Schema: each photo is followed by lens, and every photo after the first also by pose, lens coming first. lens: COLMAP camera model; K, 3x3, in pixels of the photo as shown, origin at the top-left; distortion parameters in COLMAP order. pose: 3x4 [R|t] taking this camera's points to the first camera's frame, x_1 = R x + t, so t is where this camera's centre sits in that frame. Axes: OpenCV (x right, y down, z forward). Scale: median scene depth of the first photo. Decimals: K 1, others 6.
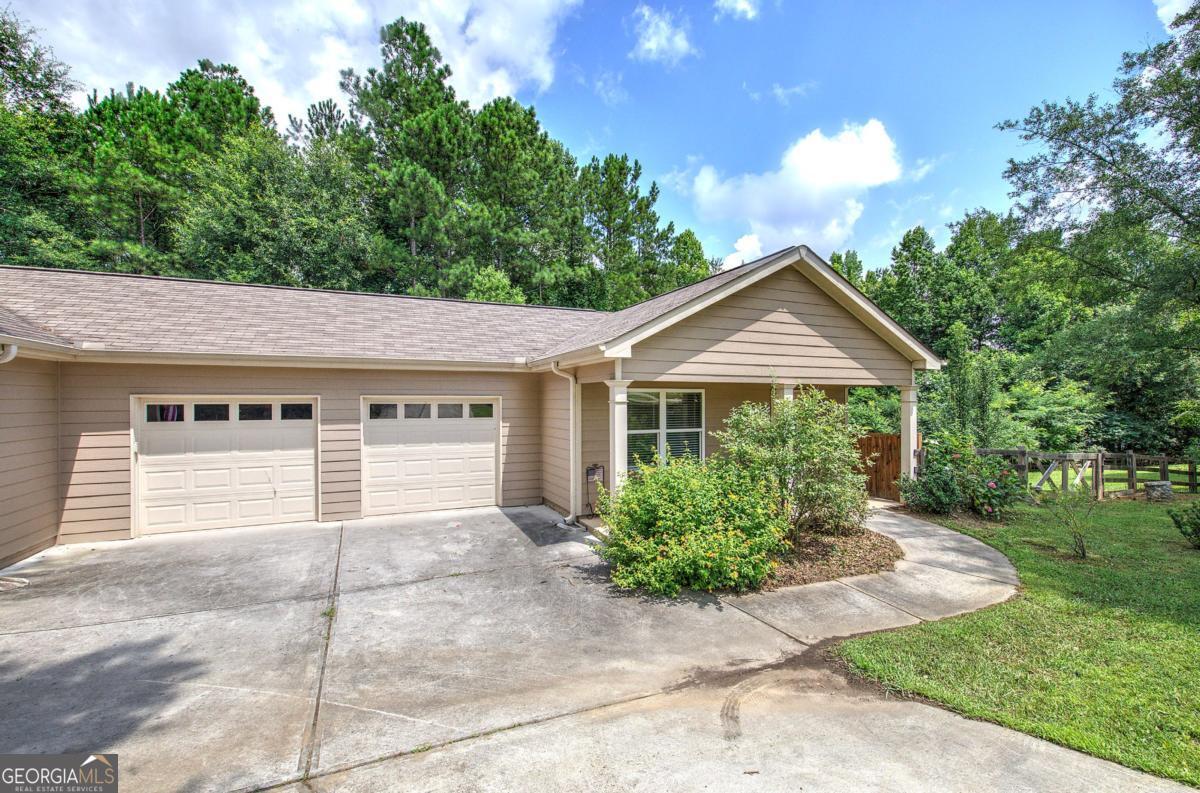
lens RADIAL K [[513.5, 0, 601.1], [0, 513.5, 402.3], [0, 0, 1]] dist [-0.005188, 0.002075]
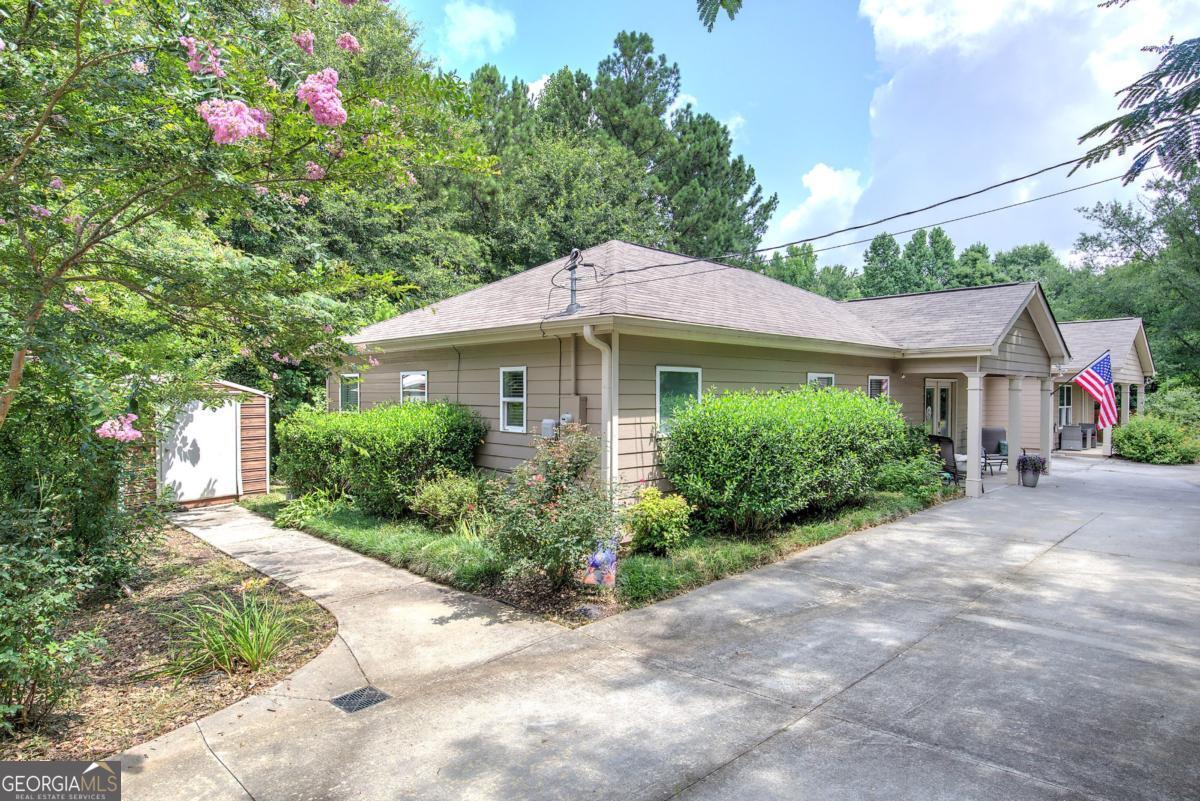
lens RADIAL K [[672.5, 0, 604.0], [0, 672.5, 403.5], [0, 0, 1]] dist [0.017775, -0.012957]
pose [[0.938766, 0.002060, 0.344548, -2.165009], [-0.006452, 0.999912, 0.011601, 0.023780], [-0.344494, -0.013114, 0.938697, -0.698869]]
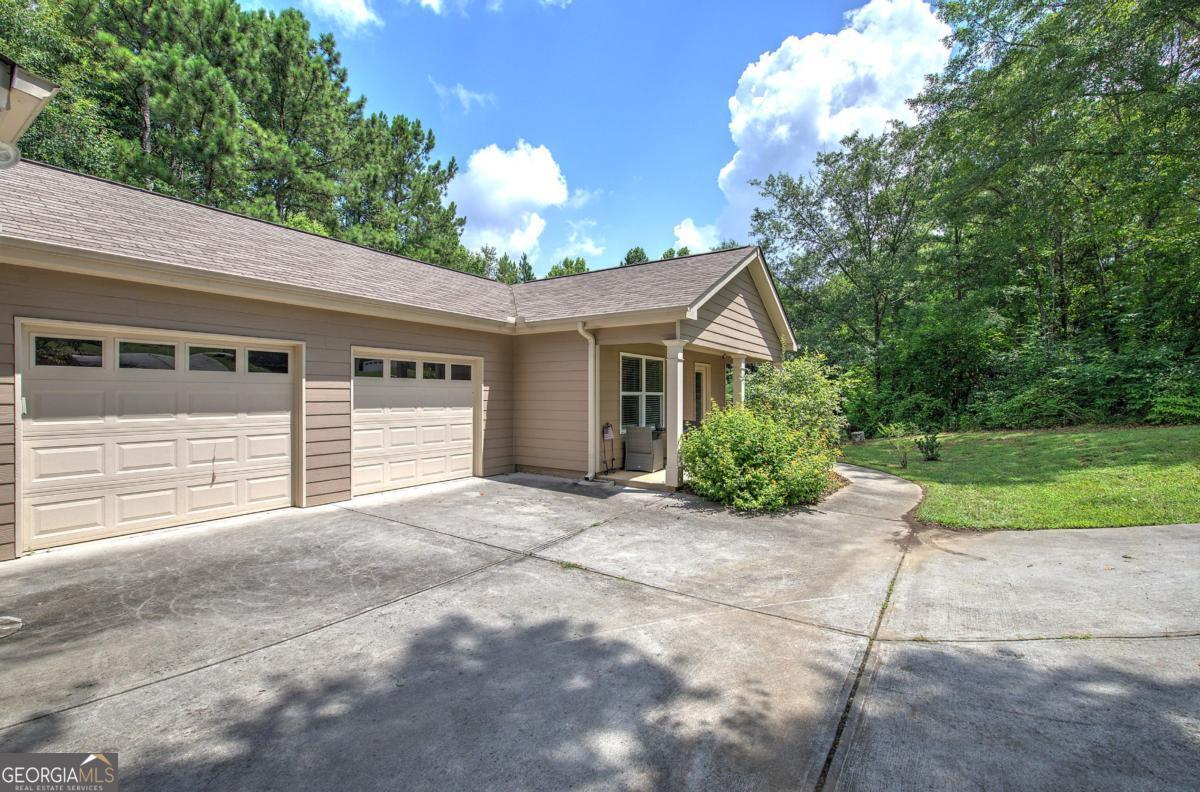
lens RADIAL K [[513.5, 0, 597.2], [0, 513.5, 398.5], [0, 0, 1]] dist [-0.005188, 0.002075]
pose [[0.848138, 0.001921, 0.529771, -0.512490], [-0.004020, 0.999988, 0.002809, 0.058848], [-0.529759, -0.004512, 0.848136, 0.106088]]
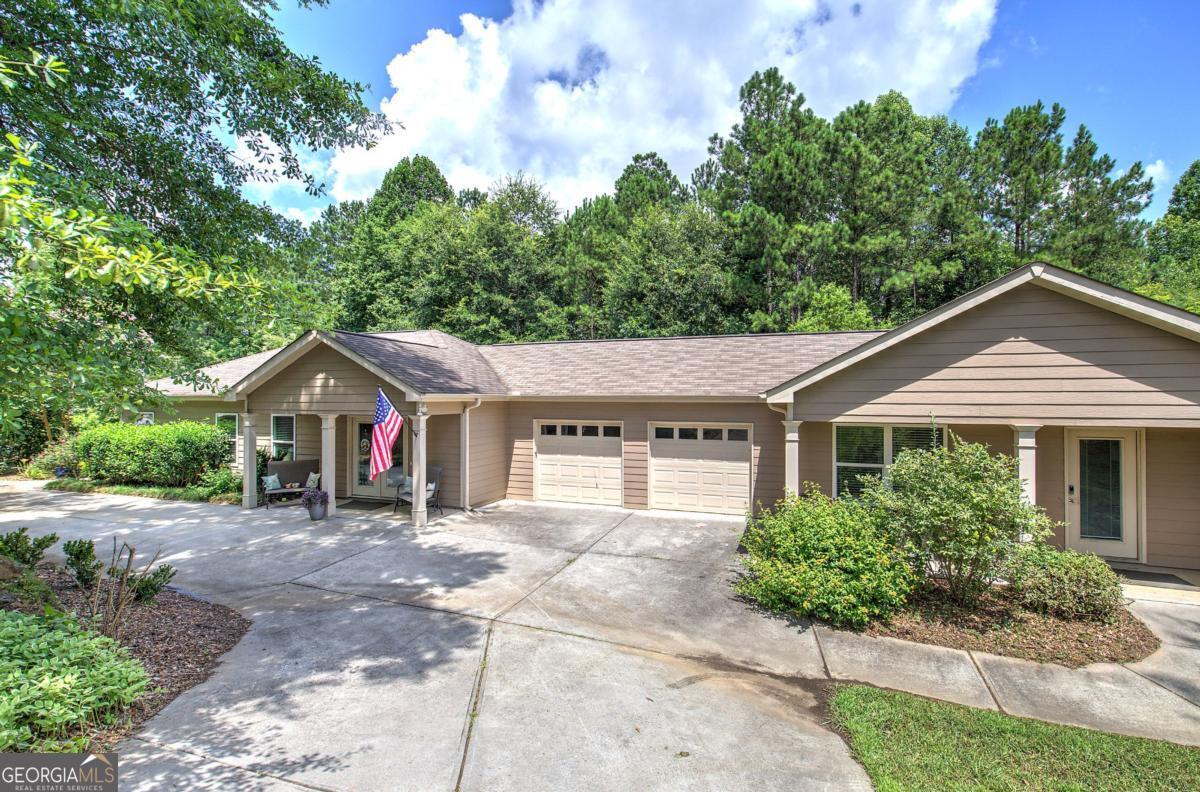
lens RADIAL K [[513.5, 0, 611.5], [0, 513.5, 402.4], [0, 0, 1]] dist [-0.005188, 0.002075]
pose [[0.721513, 0.006475, -0.692371, 0.388736], [-0.005847, 0.999978, 0.003258, -0.062795], [0.692377, 0.001698, 0.721534, -0.070696]]
